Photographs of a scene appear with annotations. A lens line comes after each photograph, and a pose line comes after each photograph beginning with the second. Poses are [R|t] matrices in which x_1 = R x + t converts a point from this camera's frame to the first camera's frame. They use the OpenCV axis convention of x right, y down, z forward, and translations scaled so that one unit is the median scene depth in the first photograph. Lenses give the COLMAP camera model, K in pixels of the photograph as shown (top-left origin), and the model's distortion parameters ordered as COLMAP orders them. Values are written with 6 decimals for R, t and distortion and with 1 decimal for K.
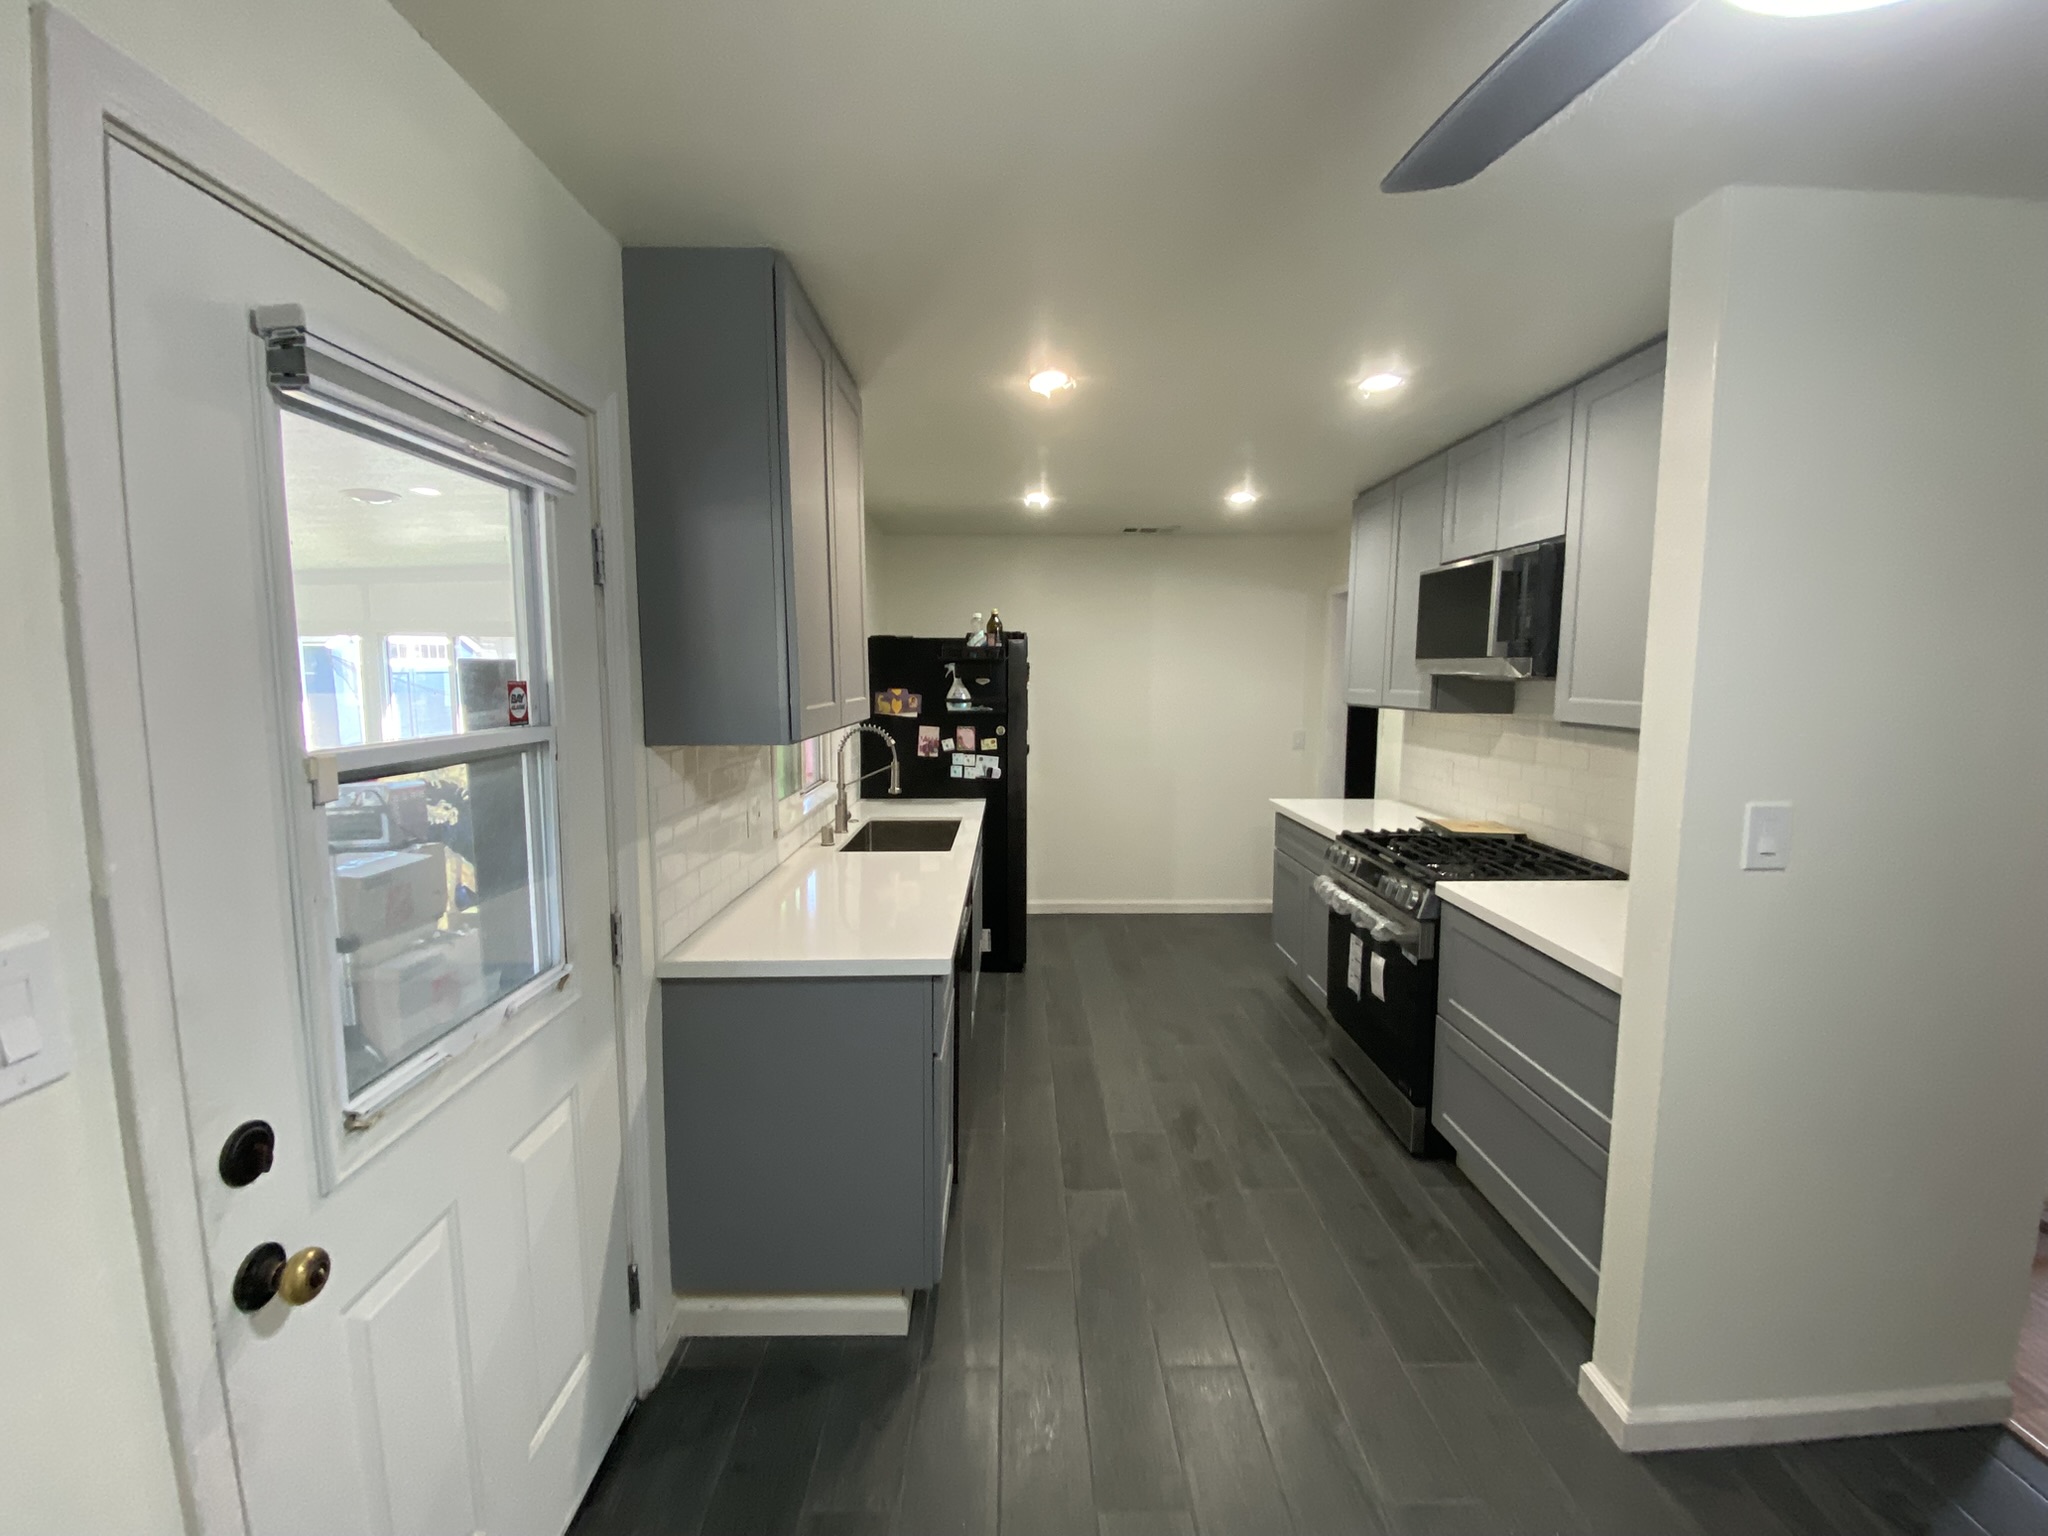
lens RADIAL K [[859.9, 0, 1012.5], [0, 859.9, 768.4], [0, 0, 1]] dist [0.055742, -0.052442]
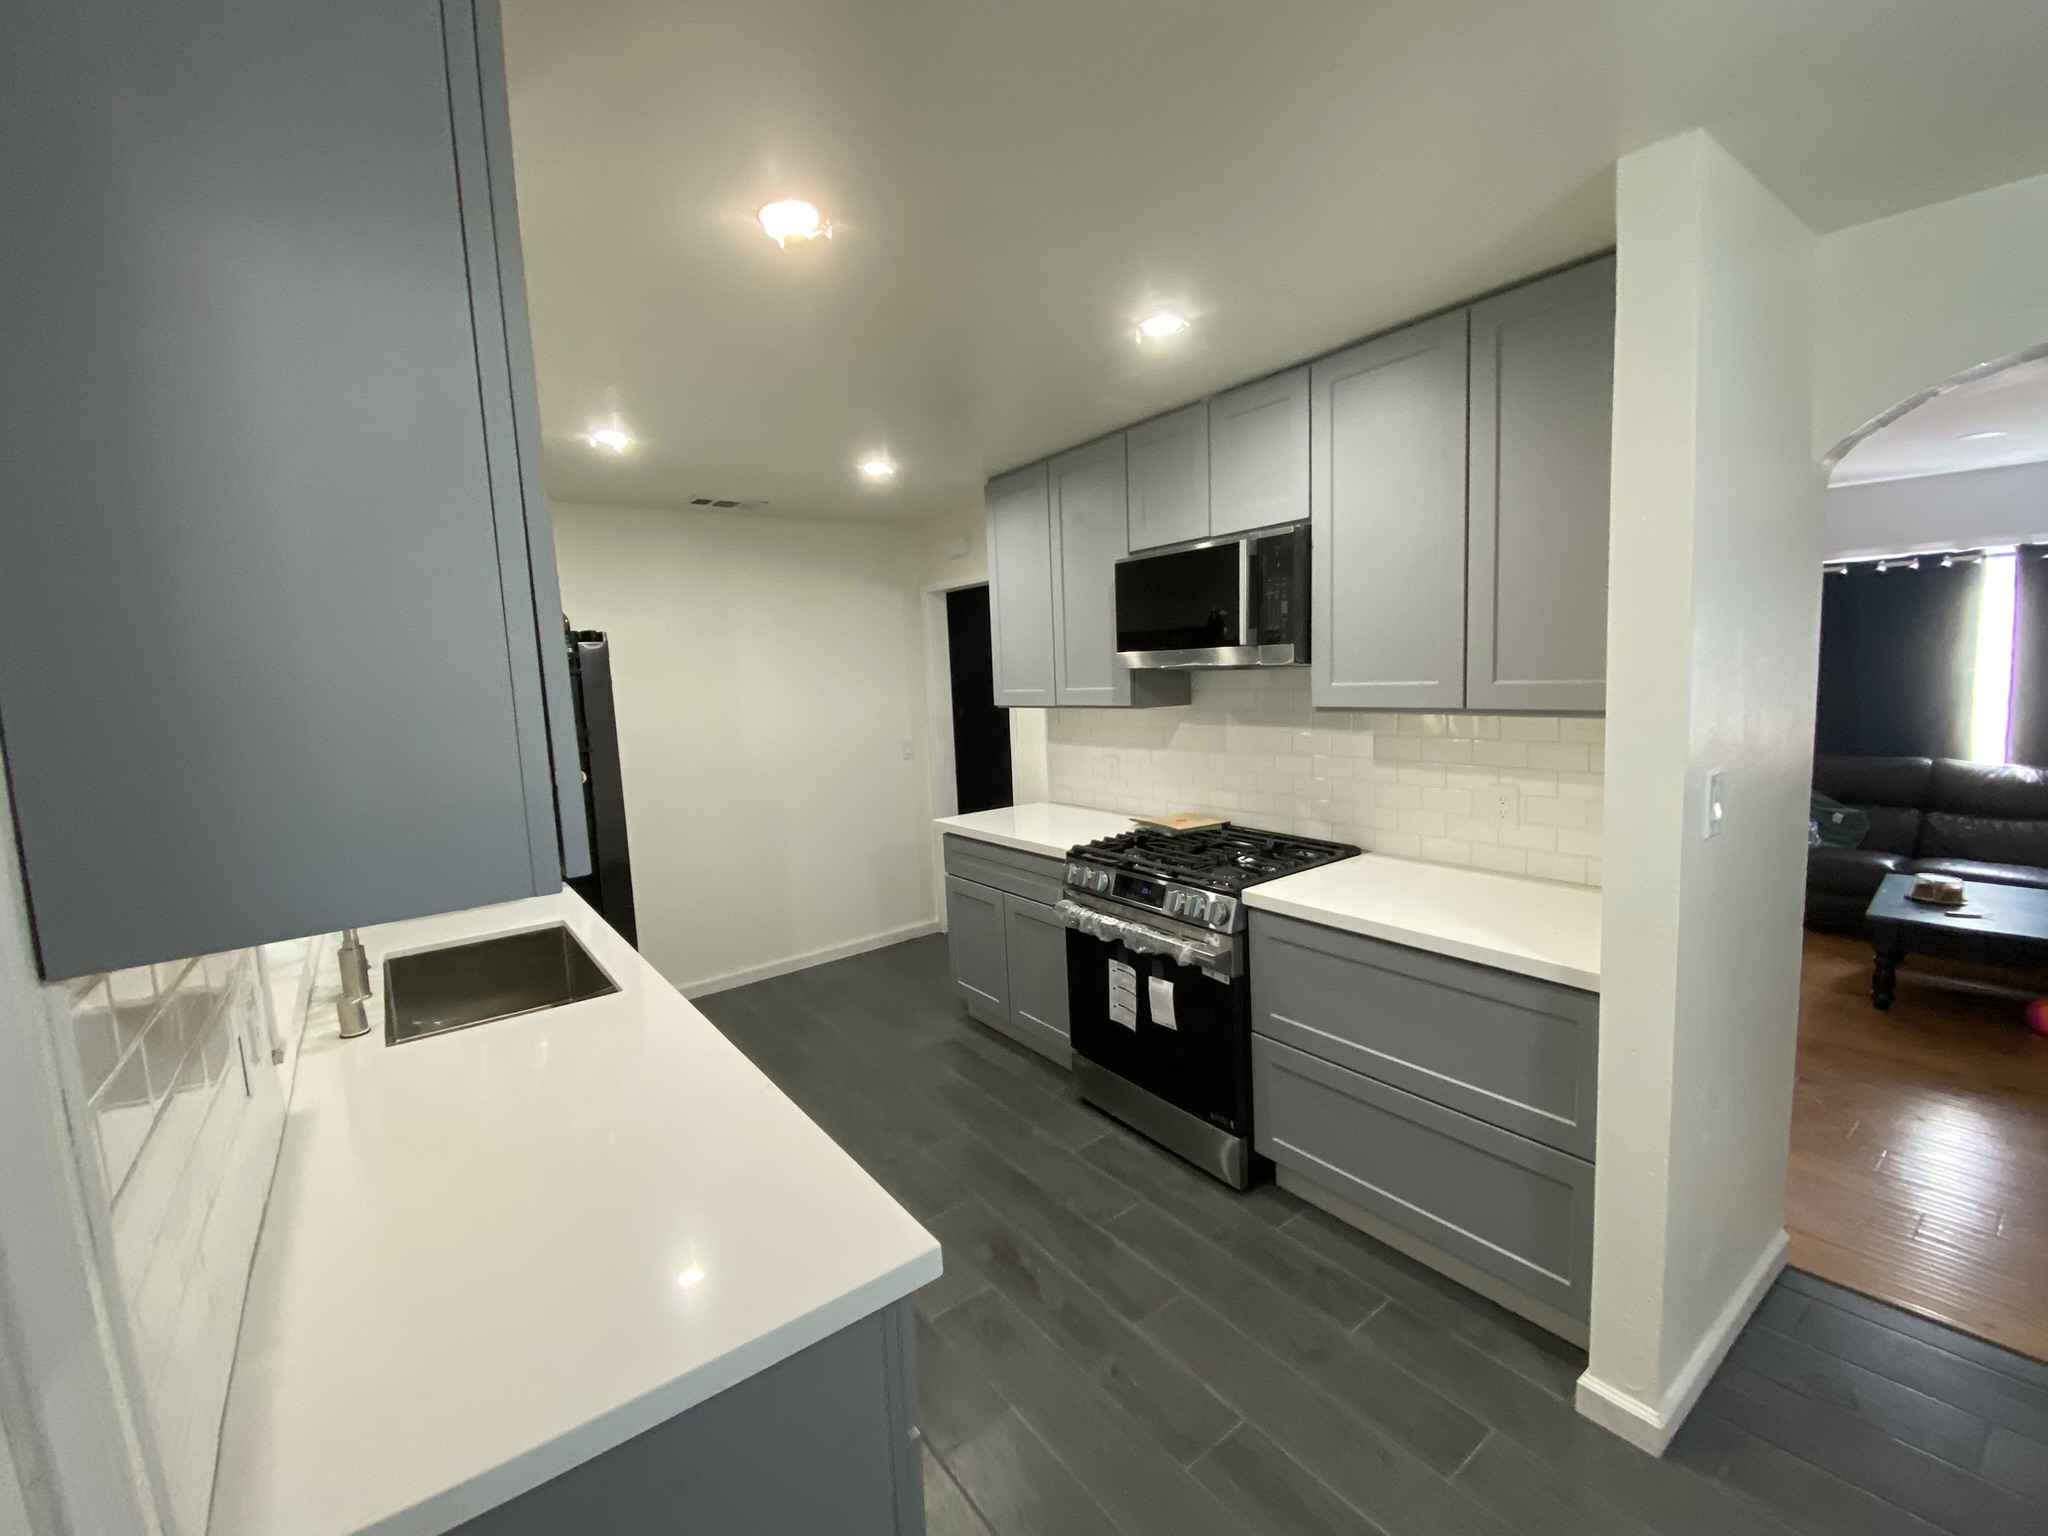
lens RADIAL K [[859.9, 0, 1012.5], [0, 859.9, 768.4], [0, 0, 1]] dist [0.055742, -0.052442]
pose [[0.804182, -0.105955, 0.584863, -0.192603], [0.112228, 0.993351, 0.025646, -0.040246], [-0.583692, 0.045014, 0.810726, 0.336266]]
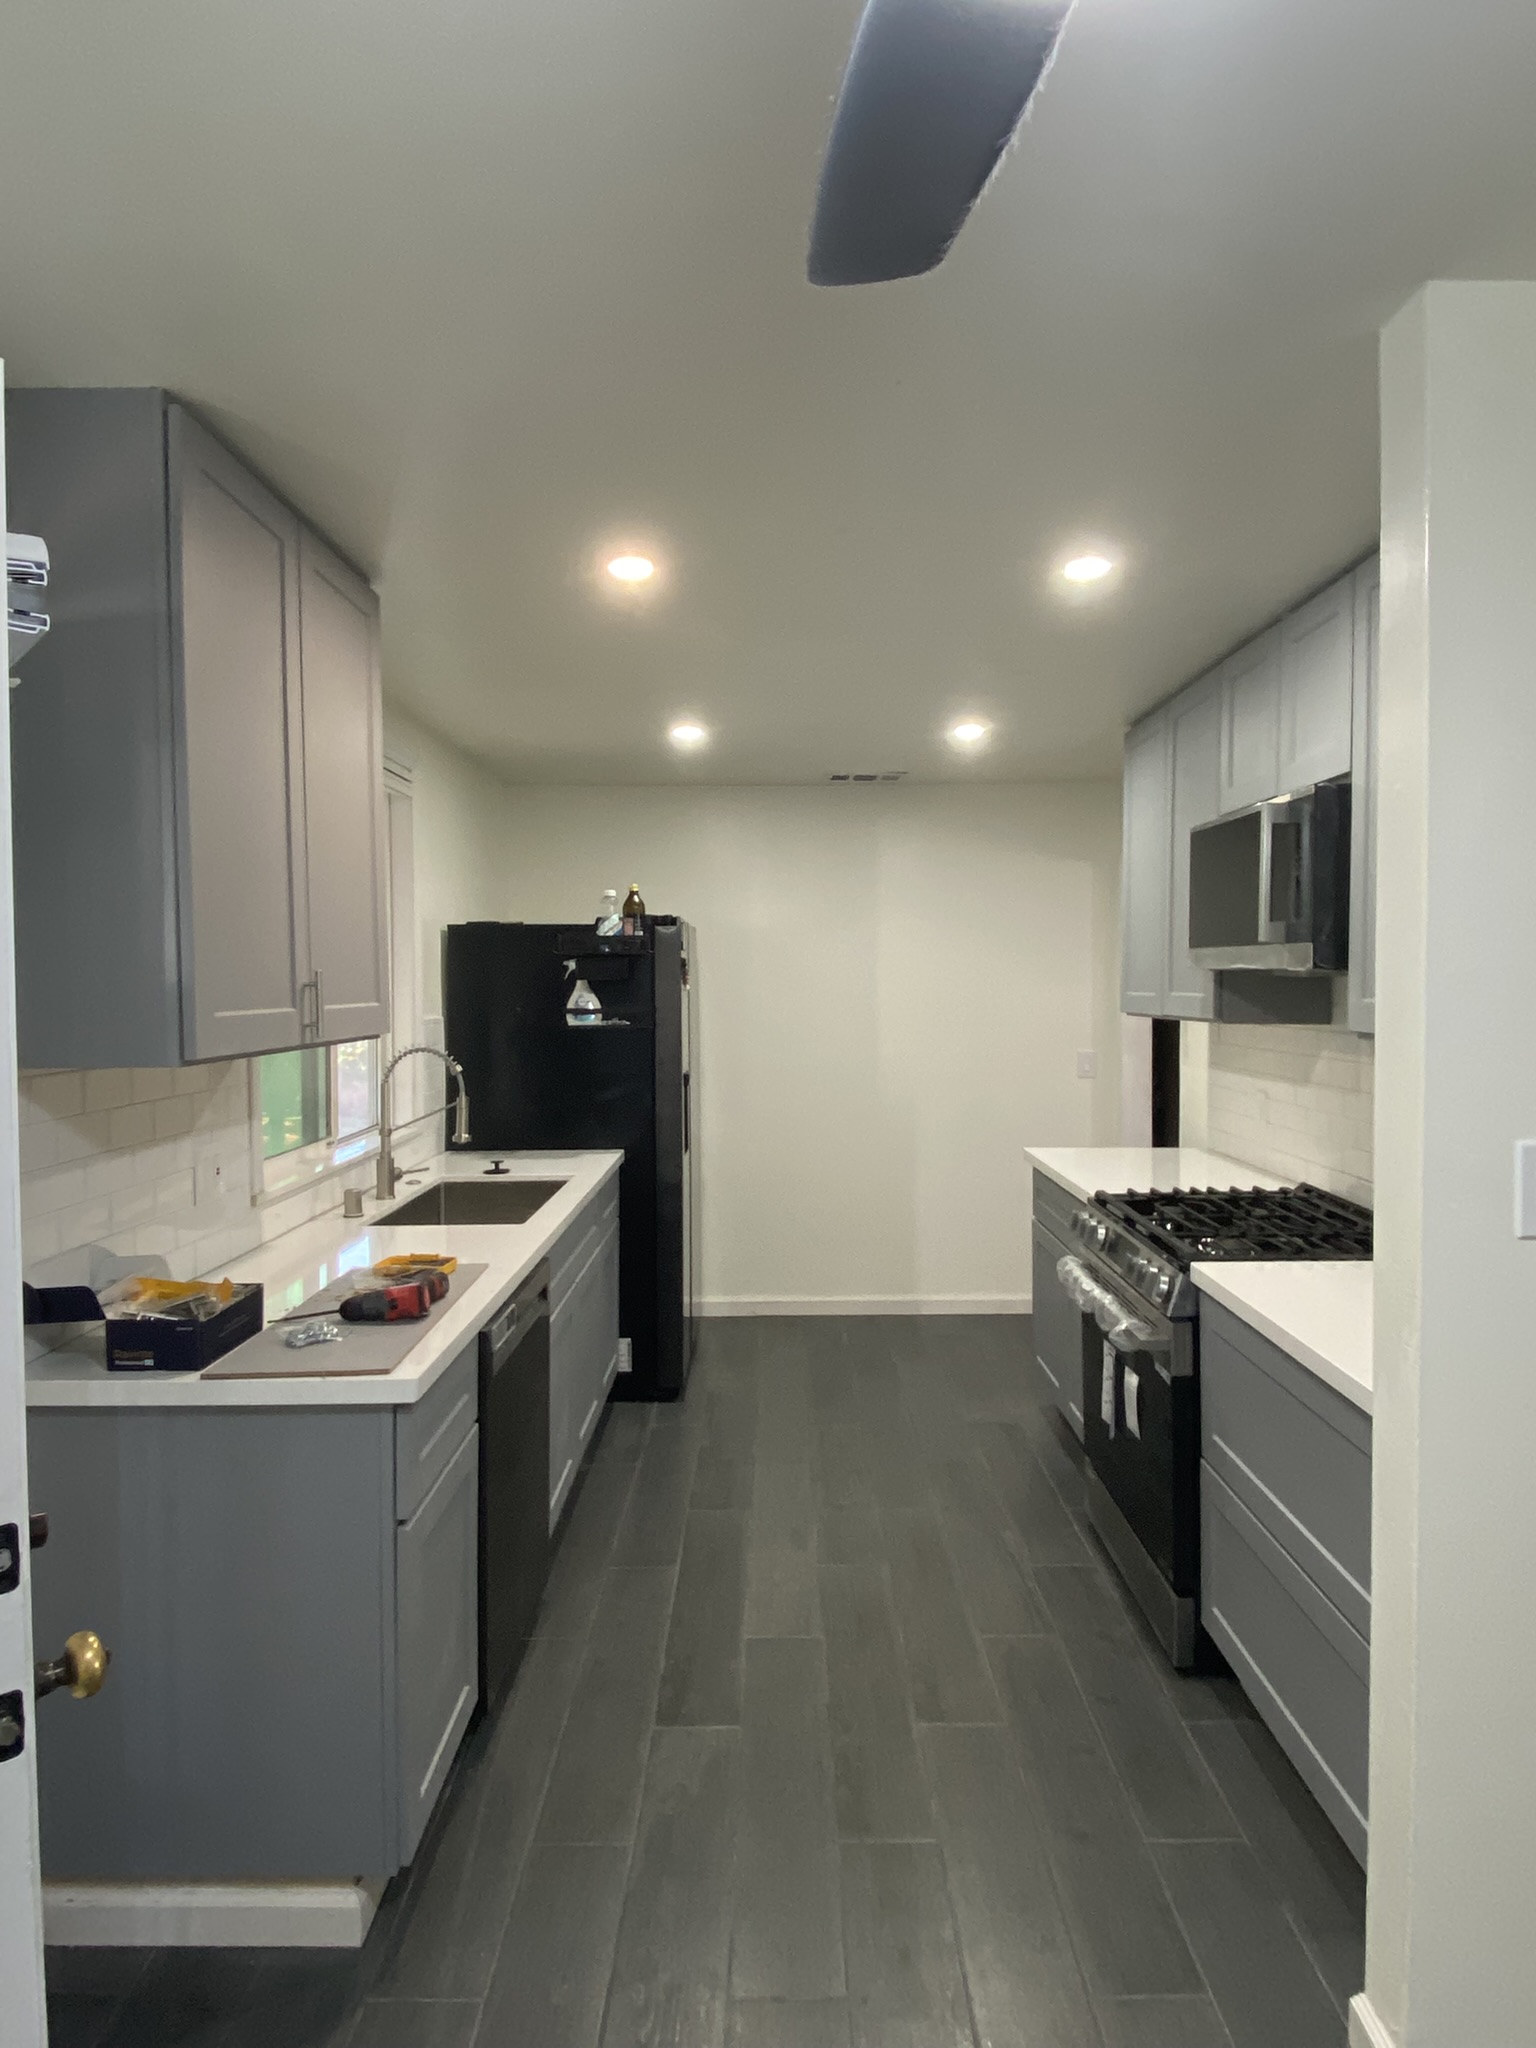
lens RADIAL K [[1199.4, 0, 768.0], [0, 1199.4, 1024.0], [0, 0, 1]] dist [0.041194, -0.044195]
pose [[0.999953, -0.006363, -0.007361, 0.132632], [0.005807, 0.997292, -0.073319, 0.007275], [0.007808, 0.073273, 0.997281, 0.015892]]
